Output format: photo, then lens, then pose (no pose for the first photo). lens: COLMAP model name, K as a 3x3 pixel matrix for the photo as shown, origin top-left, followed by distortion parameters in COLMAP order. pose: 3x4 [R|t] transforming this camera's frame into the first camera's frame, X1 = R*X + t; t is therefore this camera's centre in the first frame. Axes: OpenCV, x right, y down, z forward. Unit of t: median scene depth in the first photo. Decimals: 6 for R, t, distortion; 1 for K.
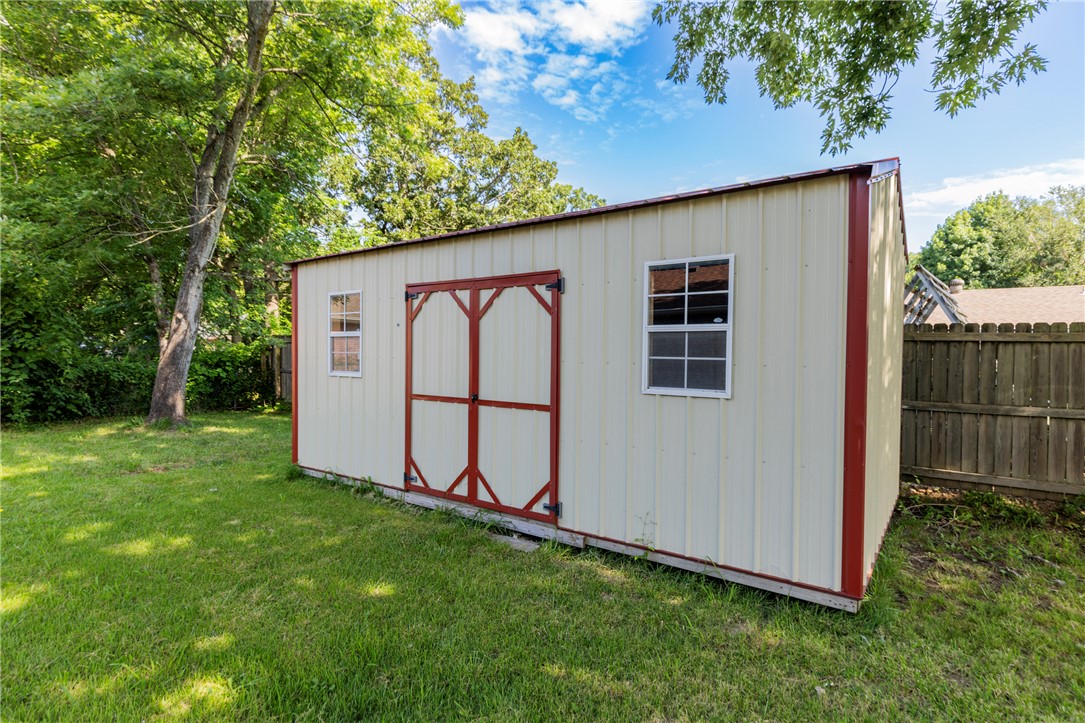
lens RADIAL K [[559.4, 0, 542.6], [0, 559.4, 366.4], [0, 0, 1]] dist [-0.001426, -0.000279]
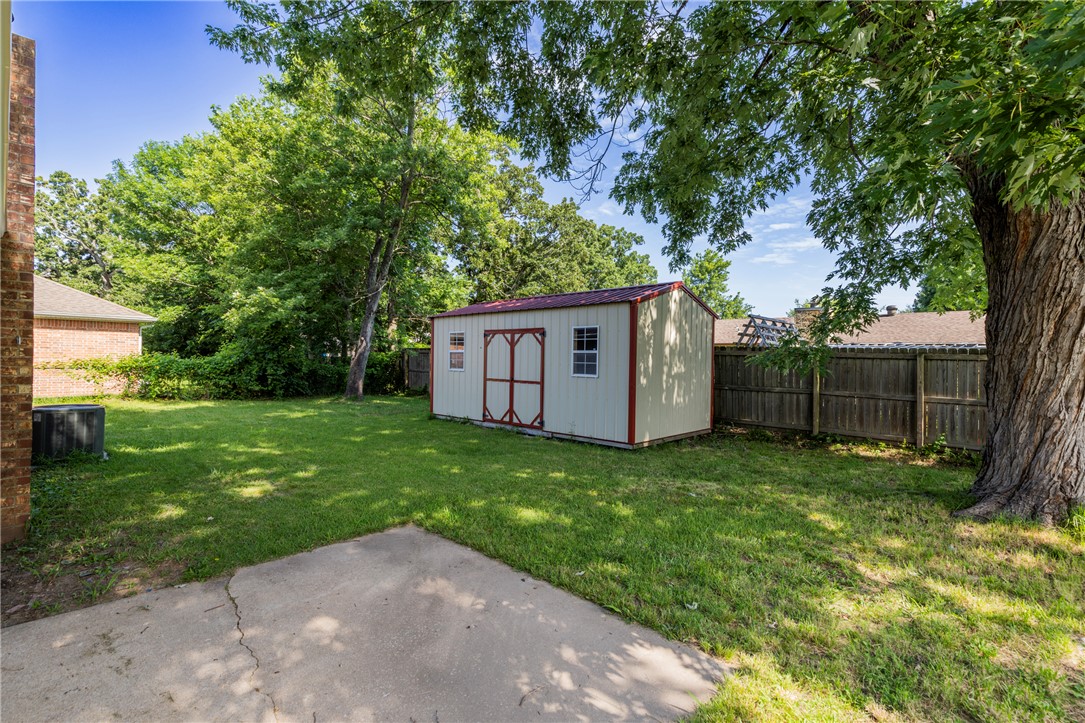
lens RADIAL K [[485.0, 0, 547.6], [0, 485.0, 365.4], [0, 0, 1]] dist [0.002751, -0.000179]
pose [[0.993909, 0.006081, -0.110039, 0.230841], [-0.007210, 0.999925, -0.009869, 0.014771], [0.109970, 0.010602, 0.993878, -0.933669]]
